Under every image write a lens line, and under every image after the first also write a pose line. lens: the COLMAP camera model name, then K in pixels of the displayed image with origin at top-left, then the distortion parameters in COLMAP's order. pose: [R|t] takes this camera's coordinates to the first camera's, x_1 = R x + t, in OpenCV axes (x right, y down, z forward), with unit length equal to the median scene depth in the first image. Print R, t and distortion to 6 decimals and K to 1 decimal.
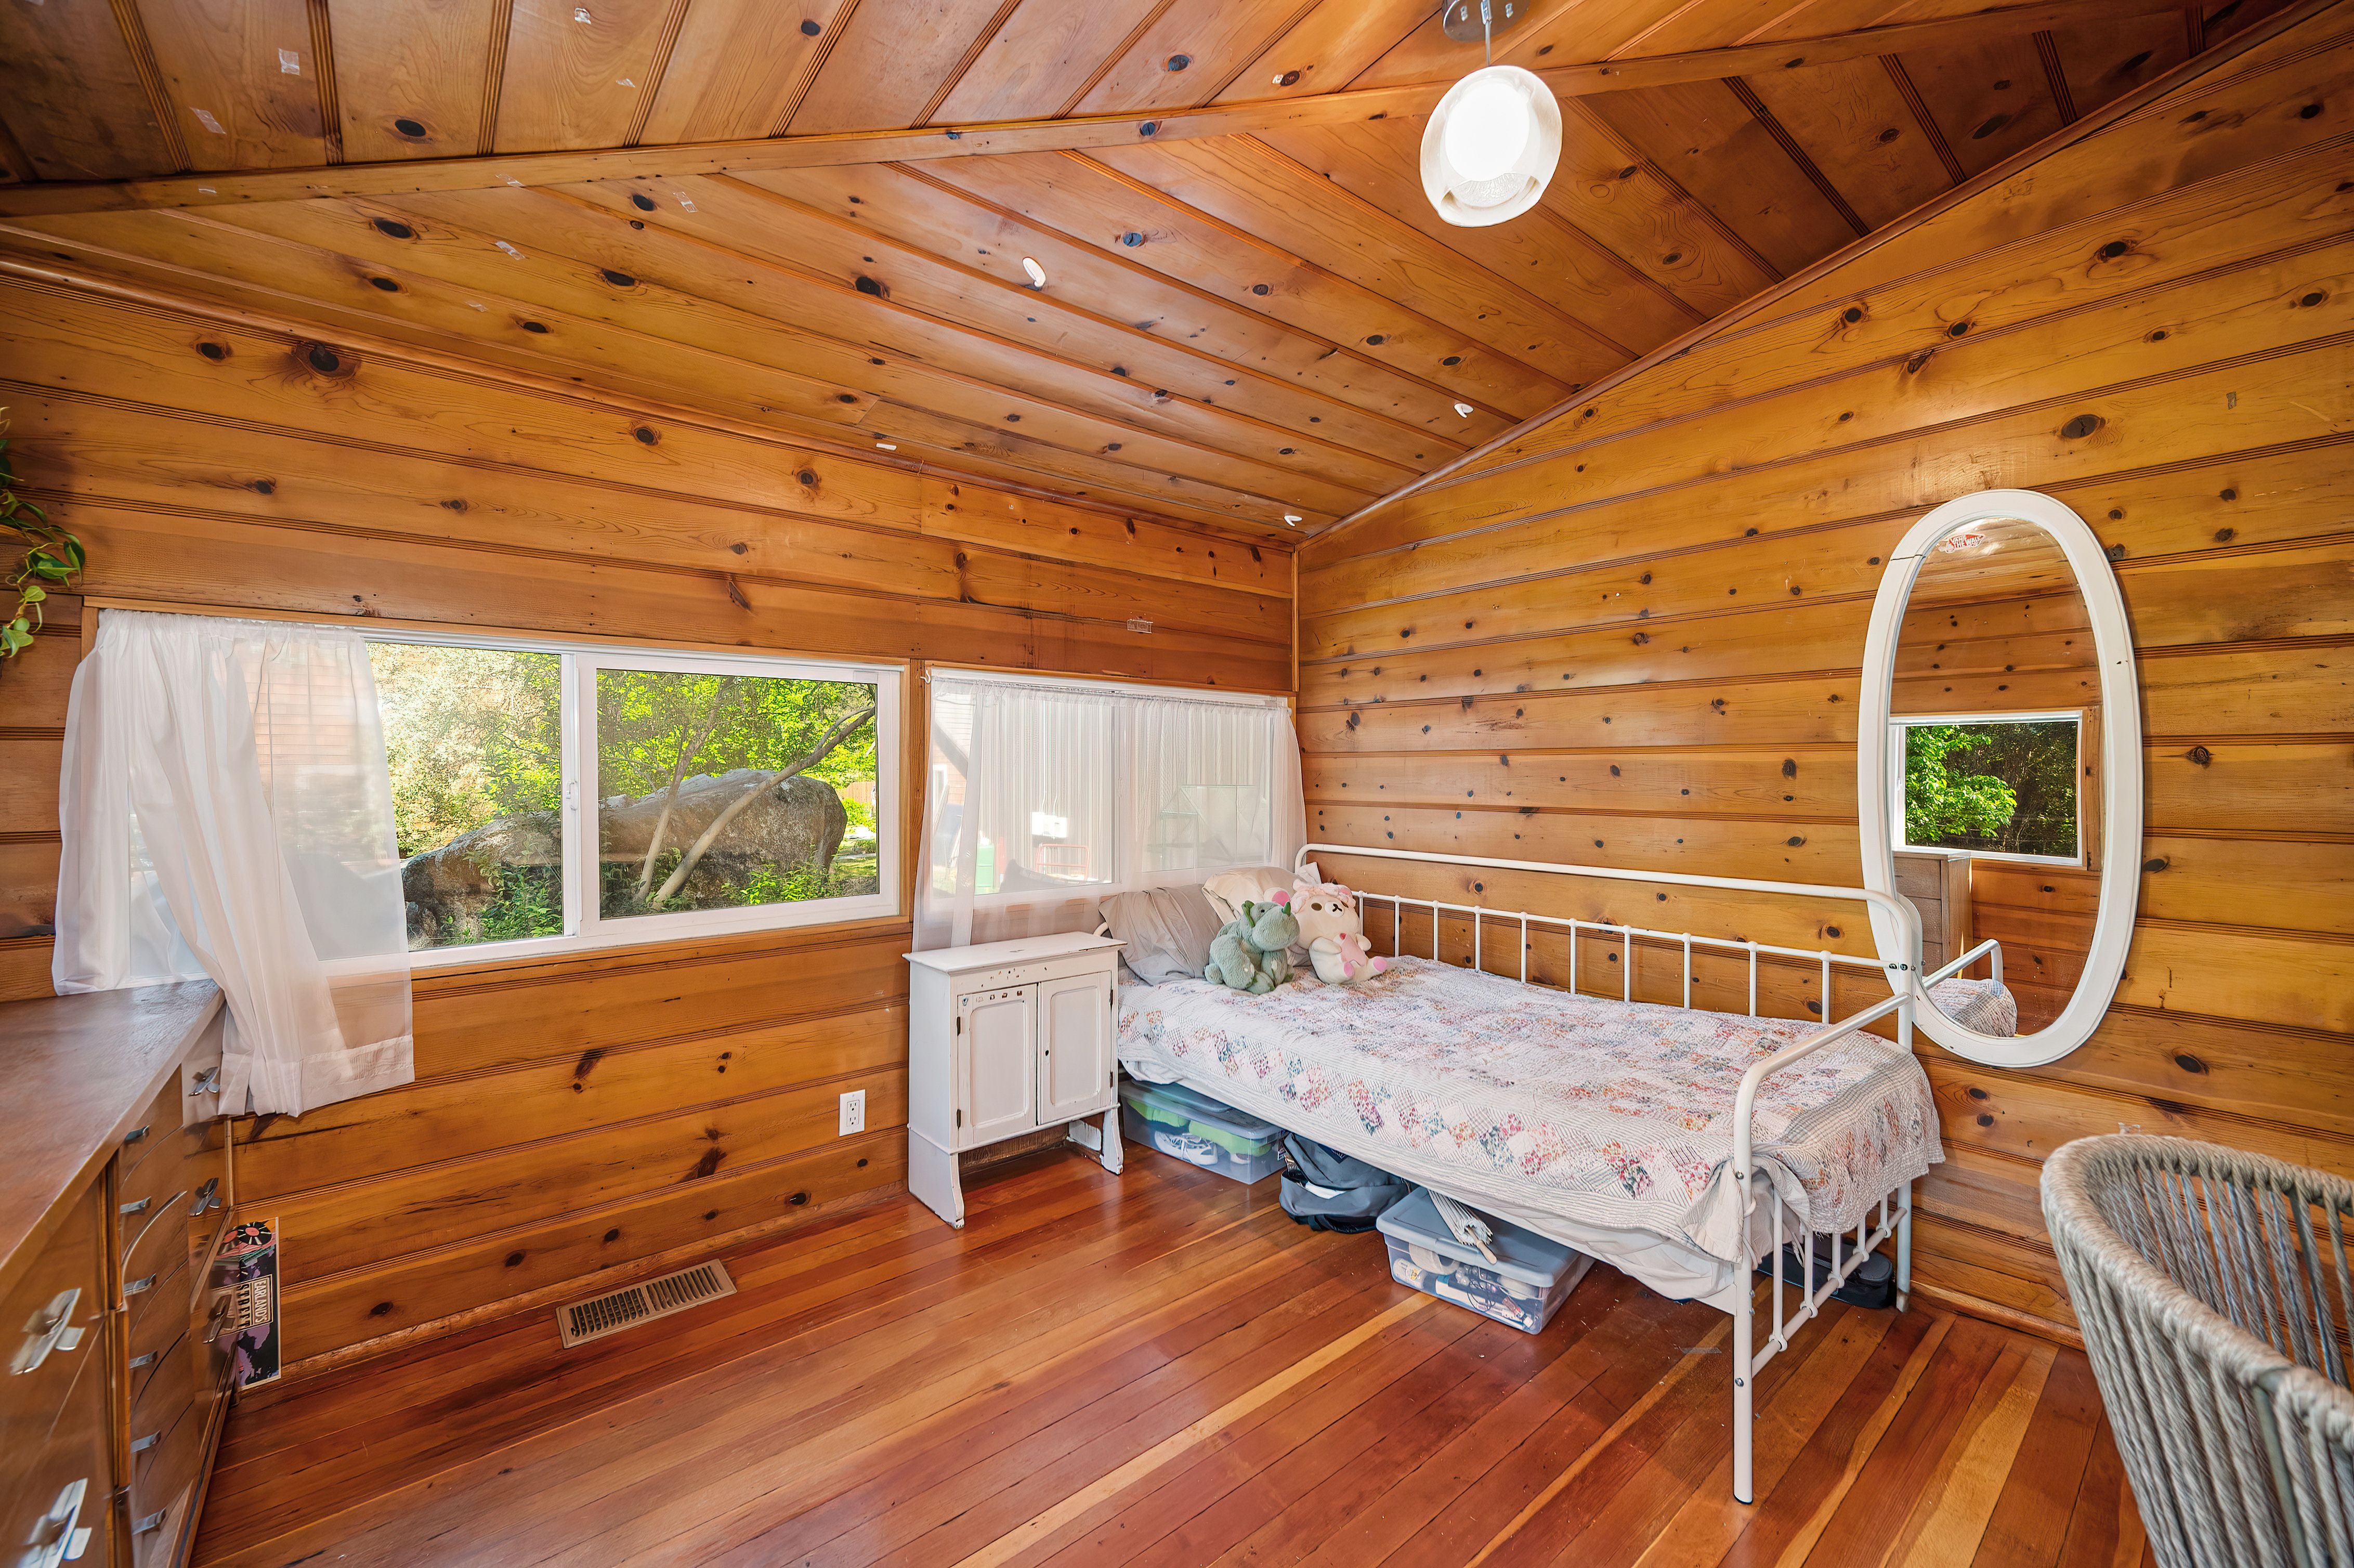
lens RADIAL K [[935.4, 0, 1187.0], [0, 935.4, 778.2], [0, 0, 1]] dist [0.001064, -0.000105]
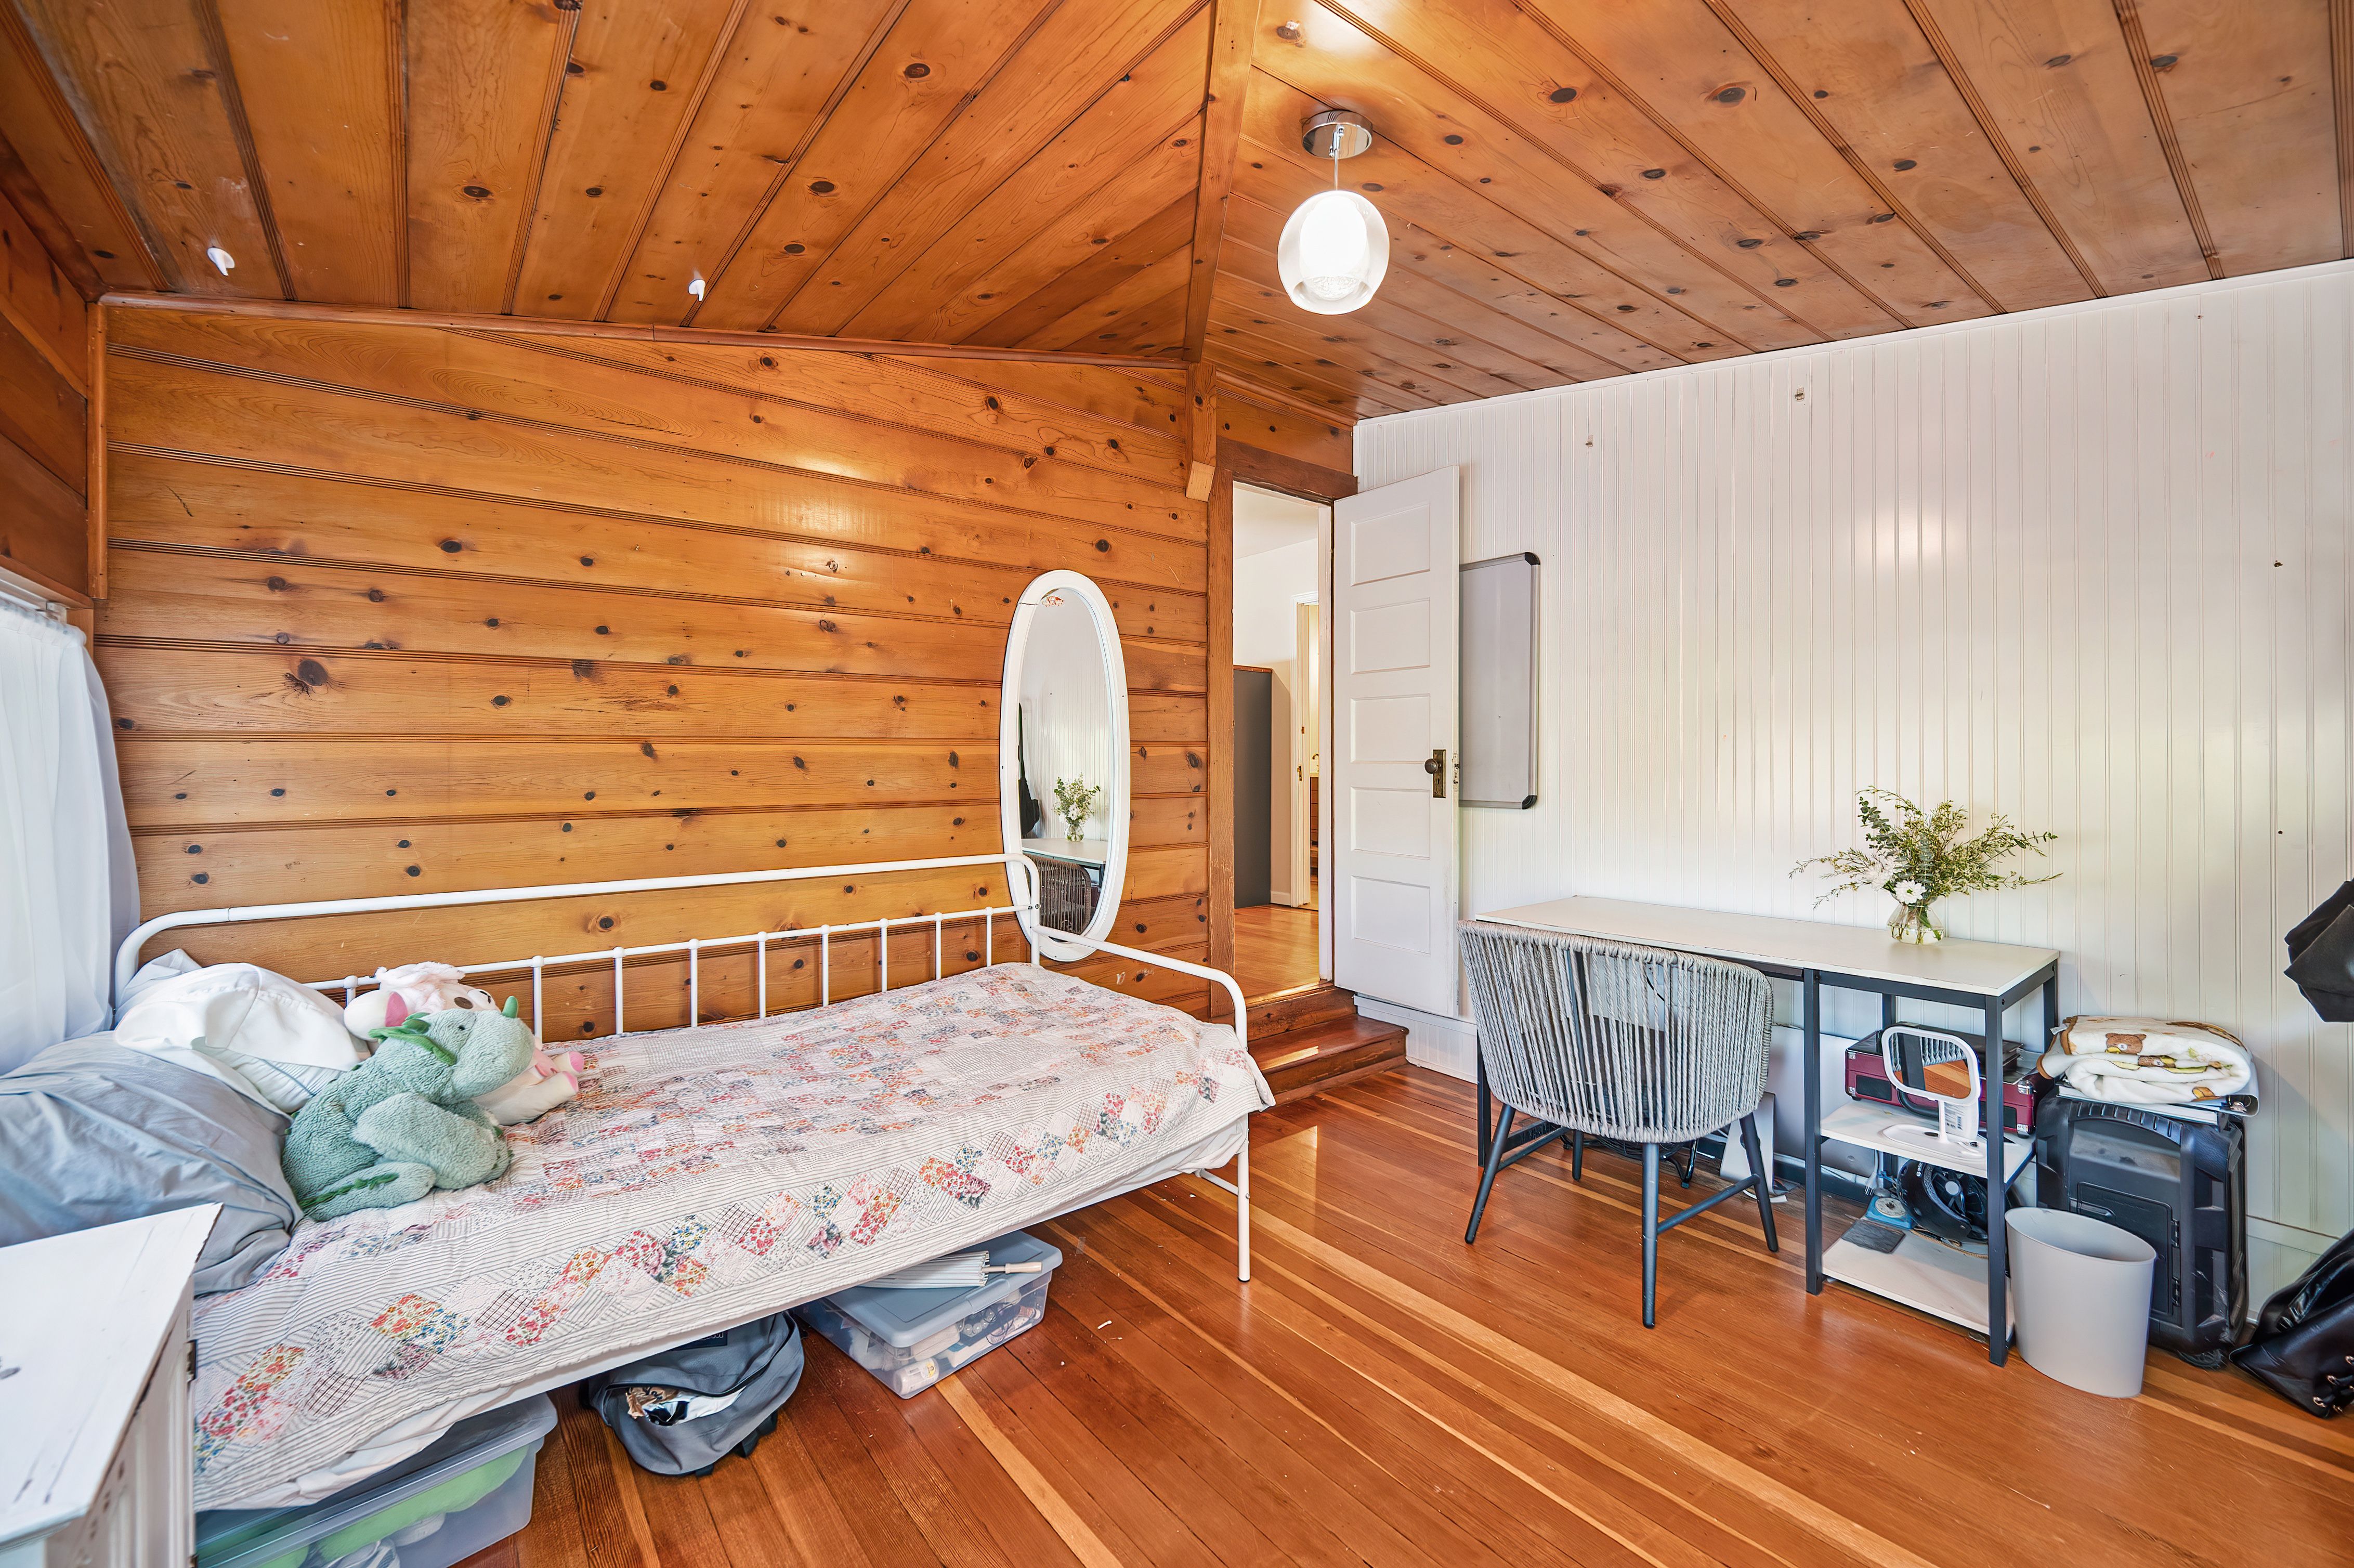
lens RADIAL K [[935.4, 0, 1186.5], [0, 935.4, 764.4], [0, 0, 1]] dist [0.001064, -0.000105]
pose [[0.026787, -0.006614, 0.999619, -0.494068], [0.010501, 0.999925, 0.006335, -0.008898], [-0.999586, 0.010328, 0.026855, 0.634657]]
